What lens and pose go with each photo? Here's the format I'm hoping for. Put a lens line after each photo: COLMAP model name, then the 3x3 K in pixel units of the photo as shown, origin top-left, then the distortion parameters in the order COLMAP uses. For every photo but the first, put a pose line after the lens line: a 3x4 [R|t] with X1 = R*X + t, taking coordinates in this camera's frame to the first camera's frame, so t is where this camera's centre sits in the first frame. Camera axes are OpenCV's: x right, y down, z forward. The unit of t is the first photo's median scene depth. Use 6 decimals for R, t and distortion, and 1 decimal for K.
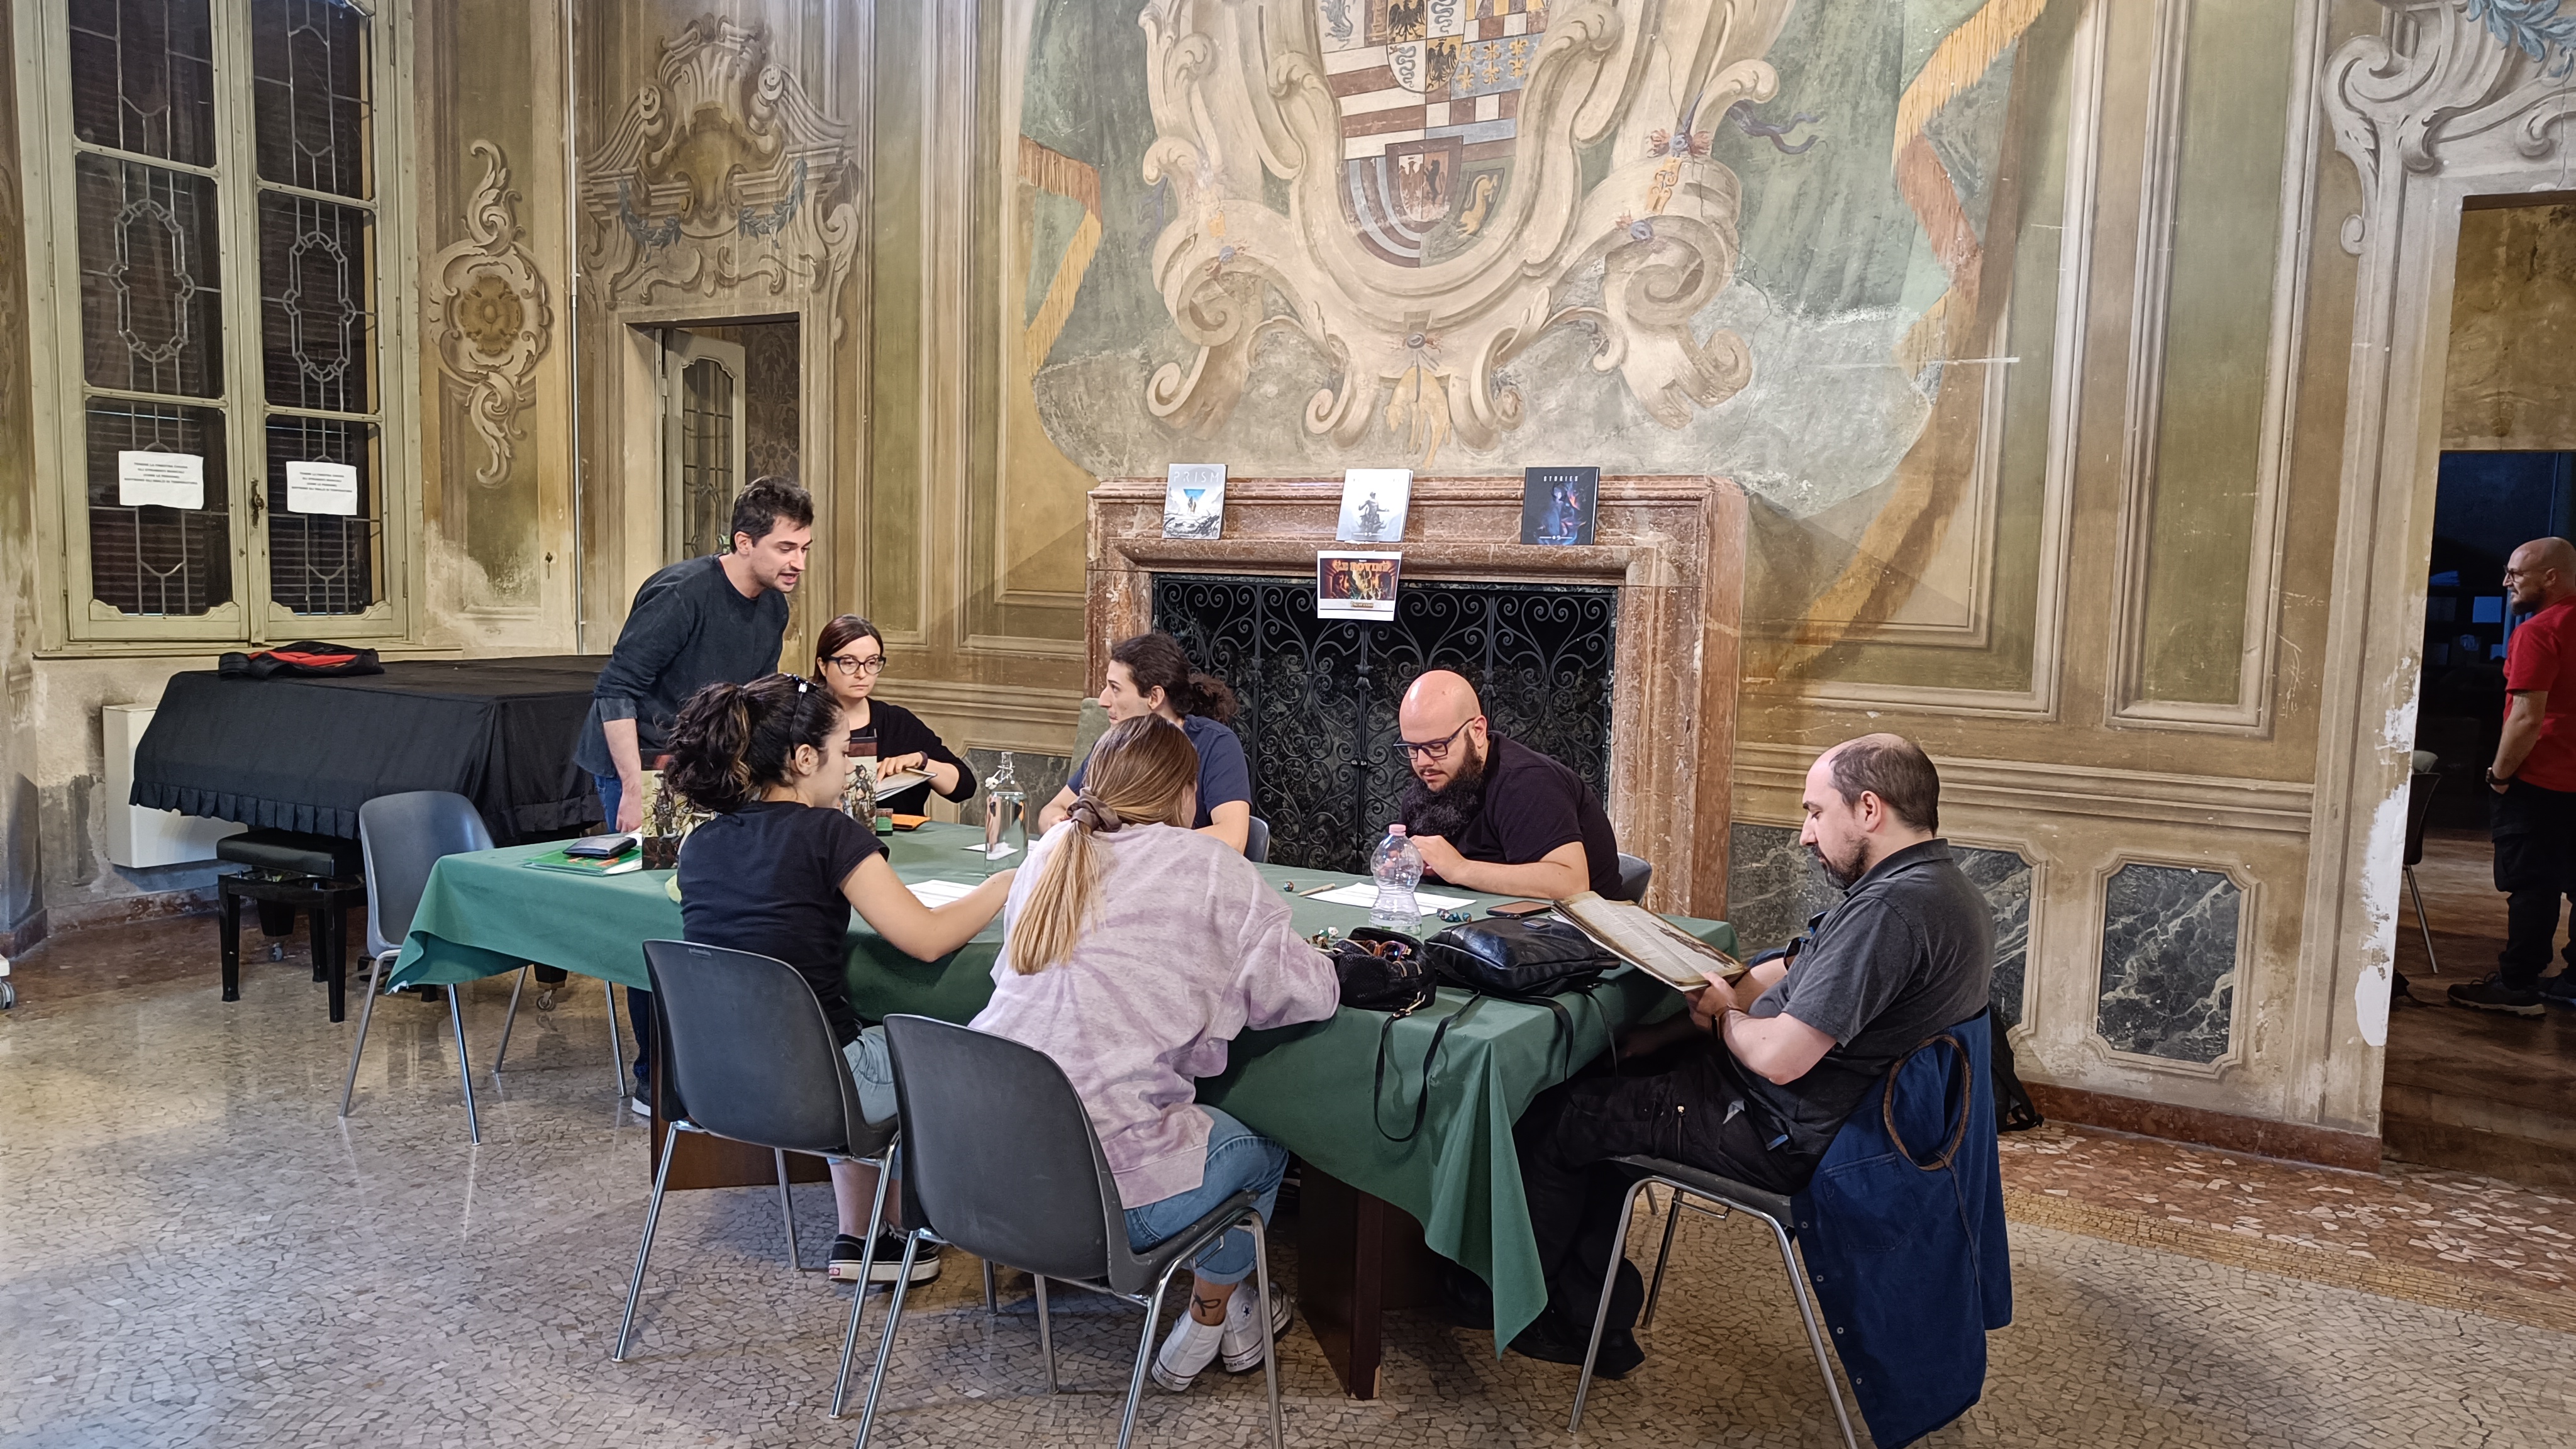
lens RADIAL K [[1789.9, 0, 1289.8], [0, 1789.9, 731.3], [0, 0, 1]] dist [0.003460, 0.001238]
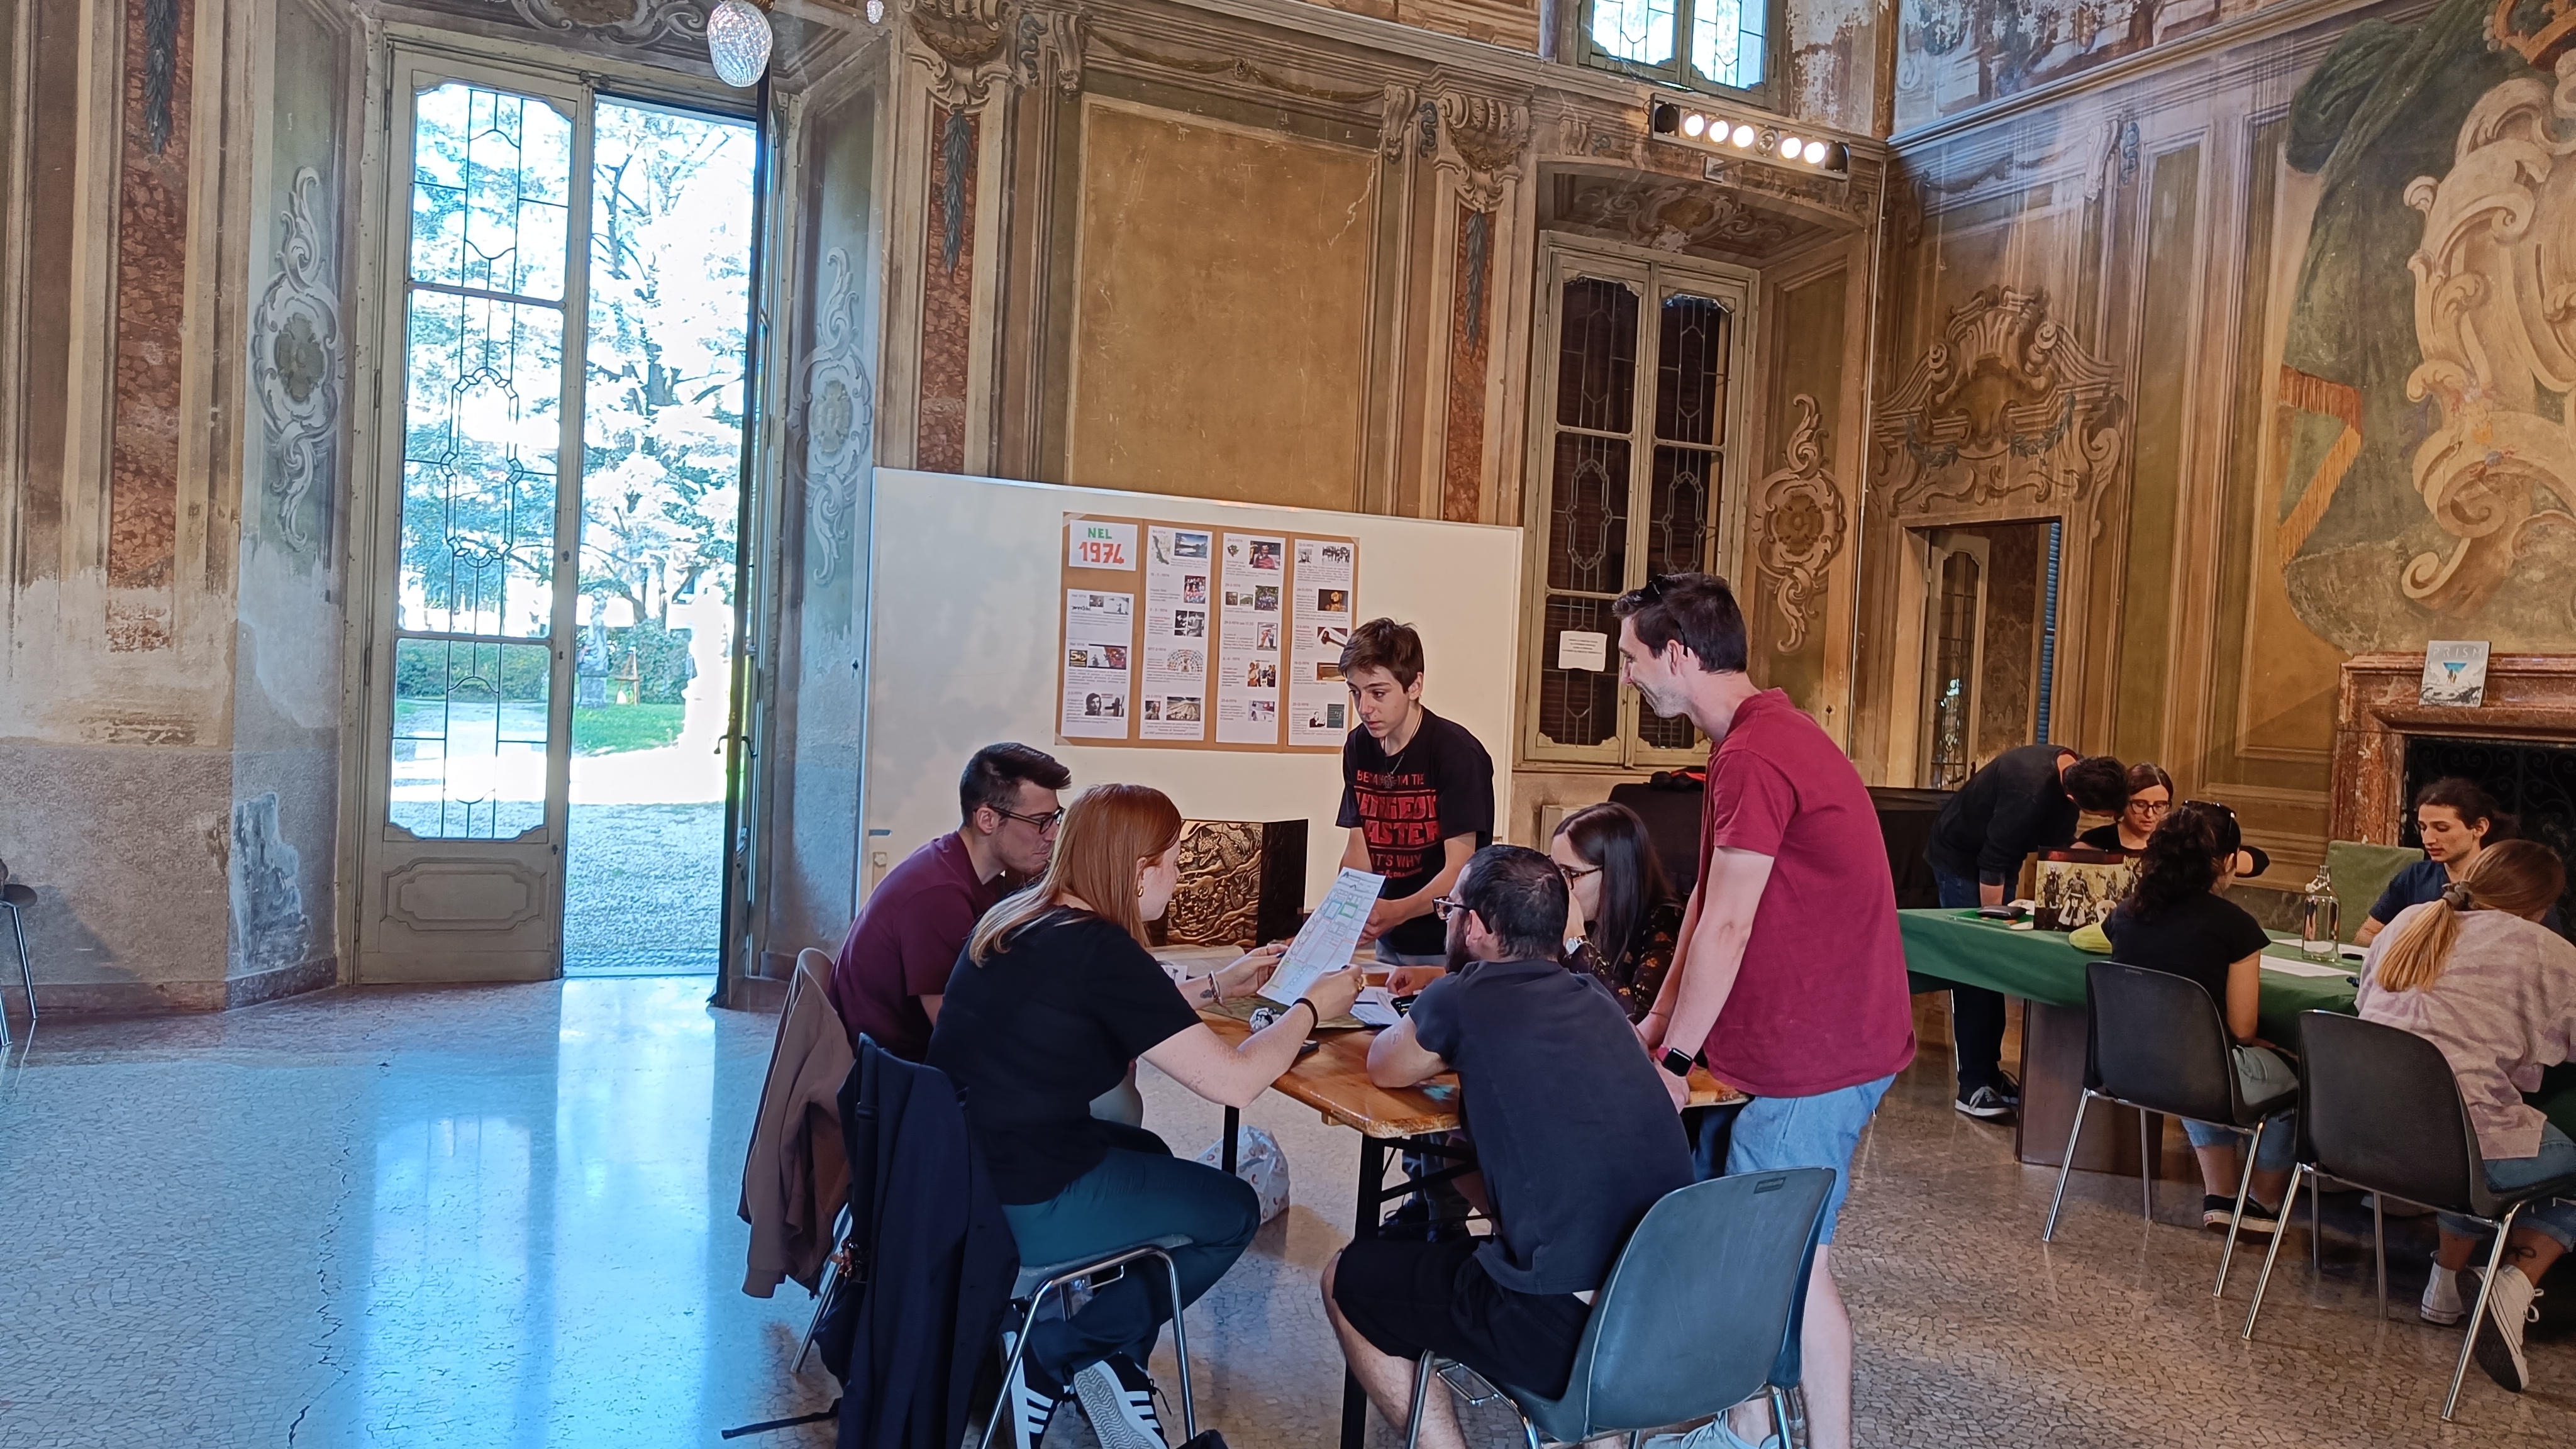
lens RADIAL K [[1789.9, 0, 1289.8], [0, 1789.9, 731.3], [0, 0, 1]] dist [0.003460, 0.001238]
pose [[0.836609, 0.027663, -0.547101, -0.043027], [-0.073583, 0.995348, -0.062194, 0.031085], [0.542836, 0.092289, 0.834753, -0.323608]]
